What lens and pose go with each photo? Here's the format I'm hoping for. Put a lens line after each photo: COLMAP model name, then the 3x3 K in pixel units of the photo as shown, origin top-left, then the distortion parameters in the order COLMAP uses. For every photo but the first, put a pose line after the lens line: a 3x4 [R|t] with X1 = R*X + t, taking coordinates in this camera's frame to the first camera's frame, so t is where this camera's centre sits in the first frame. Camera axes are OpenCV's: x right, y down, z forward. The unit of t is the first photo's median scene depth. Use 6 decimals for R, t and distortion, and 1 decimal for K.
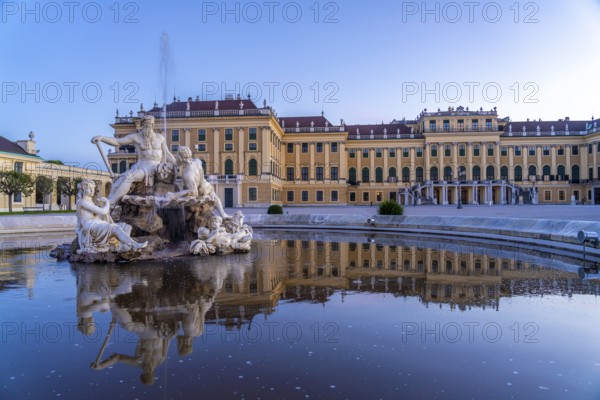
lens RADIAL K [[440.7, 0, 287.4], [0, 440.7, 200.3], [0, 0, 1]] dist [-0.024793, 0.003261]
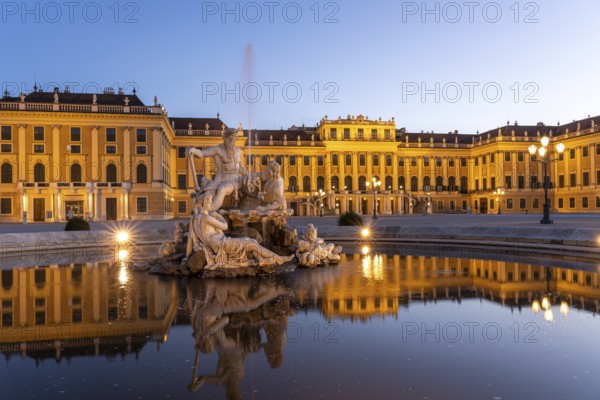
lens RADIAL K [[486.4, 0, 314.1], [0, 486.4, 208.2], [0, 0, 1]] dist [0.006458, 0.003579]
pose [[0.954119, -0.004965, 0.299387, -0.032194], [0.006832, 0.999963, -0.005192, -0.000475], [-0.299350, 0.006999, 0.954118, -0.006111]]
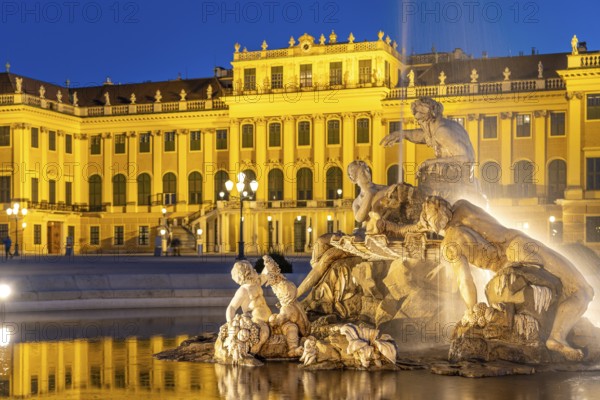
lens RADIAL K [[1051.0, 0, 180.8], [0, 1051.0, 239.0], [0, 0, 1]] dist [0.064732, 0.069855]
pose [[0.959486, 0.000449, -0.281754, 0.605277], [-0.000613, 1.000000, -0.000493, -0.004206], [0.281754, 0.000645, 0.959486, -0.075987]]
